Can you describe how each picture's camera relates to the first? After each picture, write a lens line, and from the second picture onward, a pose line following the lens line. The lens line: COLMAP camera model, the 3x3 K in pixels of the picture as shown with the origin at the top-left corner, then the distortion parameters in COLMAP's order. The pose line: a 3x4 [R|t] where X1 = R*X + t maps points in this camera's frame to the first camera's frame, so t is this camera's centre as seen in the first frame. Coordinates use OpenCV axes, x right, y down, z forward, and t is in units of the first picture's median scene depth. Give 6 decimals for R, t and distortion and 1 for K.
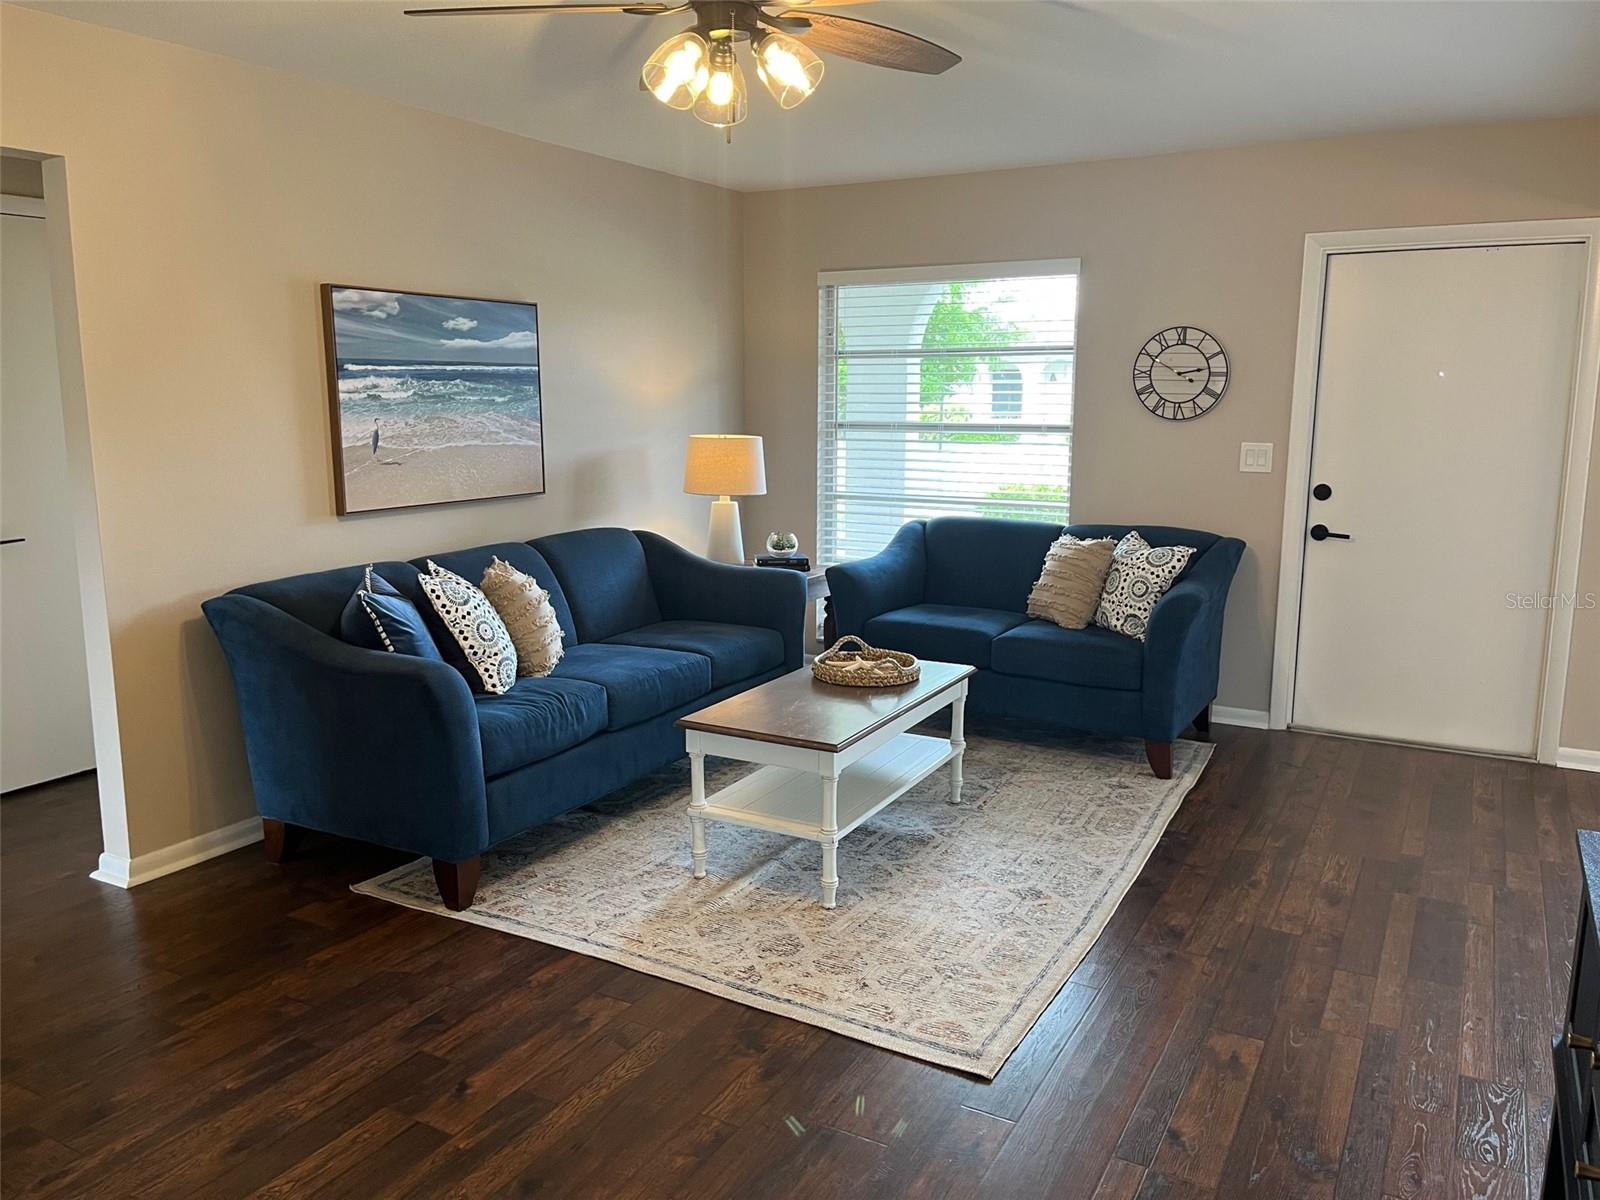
lens RADIAL K [[1204.3, 0, 793.7], [0, 1204.3, 602.8], [0, 0, 1]] dist [0.055906, -0.071592]
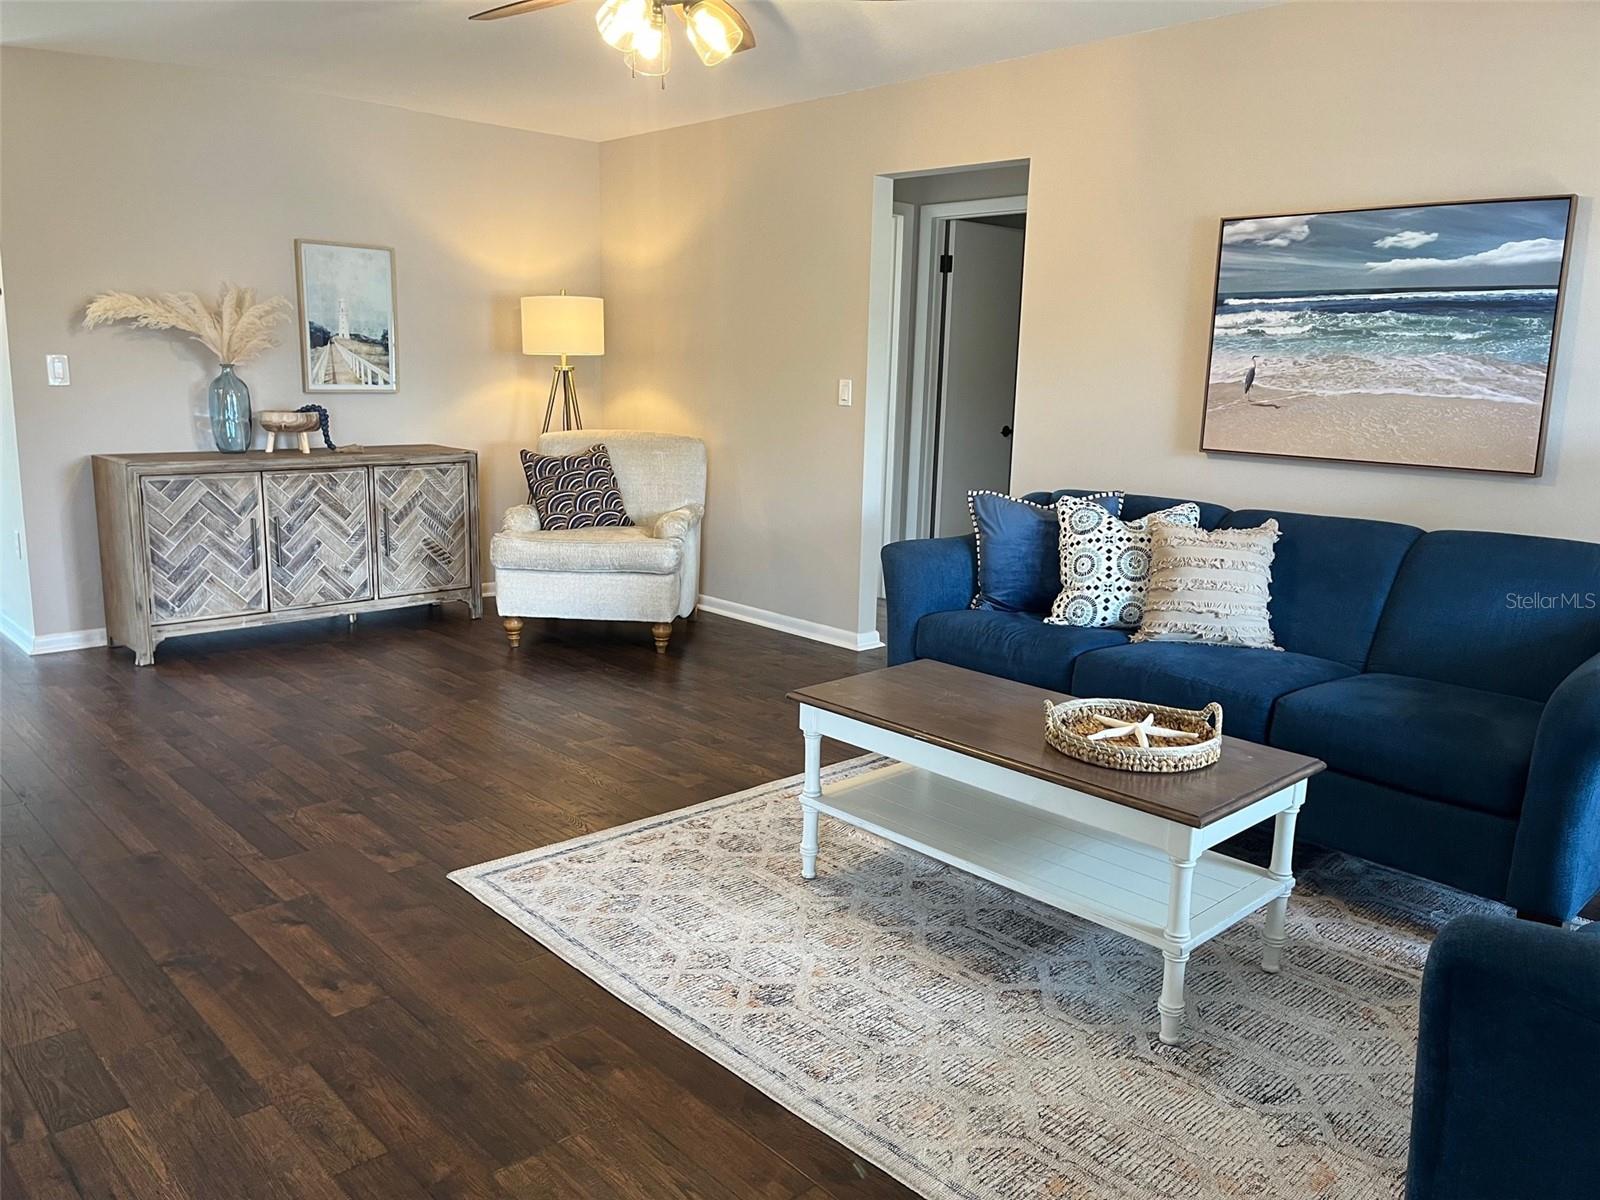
lens RADIAL K [[1204.3, 0, 796.7], [0, 1204.3, 616.2], [0, 0, 1]] dist [0.055906, -0.071592]
pose [[-0.301905, 0.193470, -0.933500, 0.679859], [-0.188793, 0.947665, 0.257463, -0.133894], [0.934457, 0.253968, -0.249579, 0.941956]]
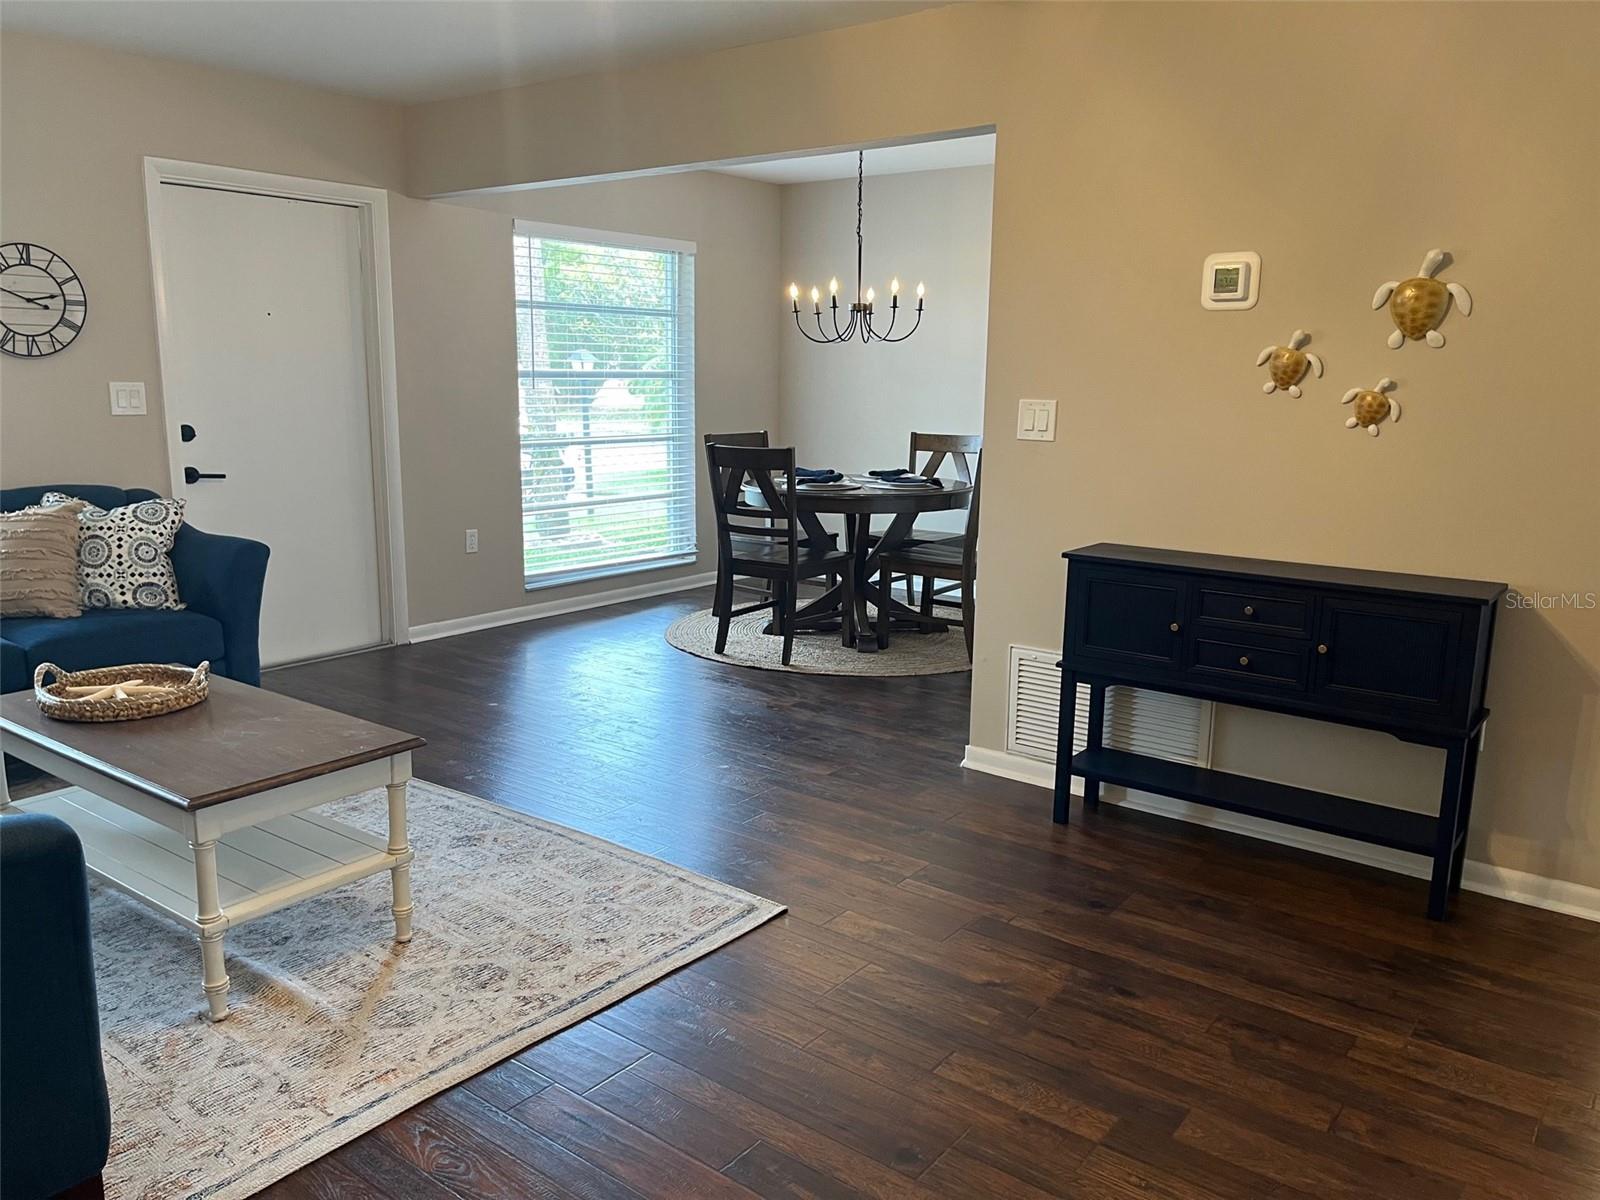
lens RADIAL K [[1204.3, 0, 791.2], [0, 1204.3, 614.6], [0, 0, 1]] dist [0.055906, -0.071592]
pose [[0.150493, -0.201594, 0.967839, -0.555631], [0.157870, 0.971326, 0.177773, -0.056478], [-0.975925, 0.126039, 0.178004, 0.455764]]
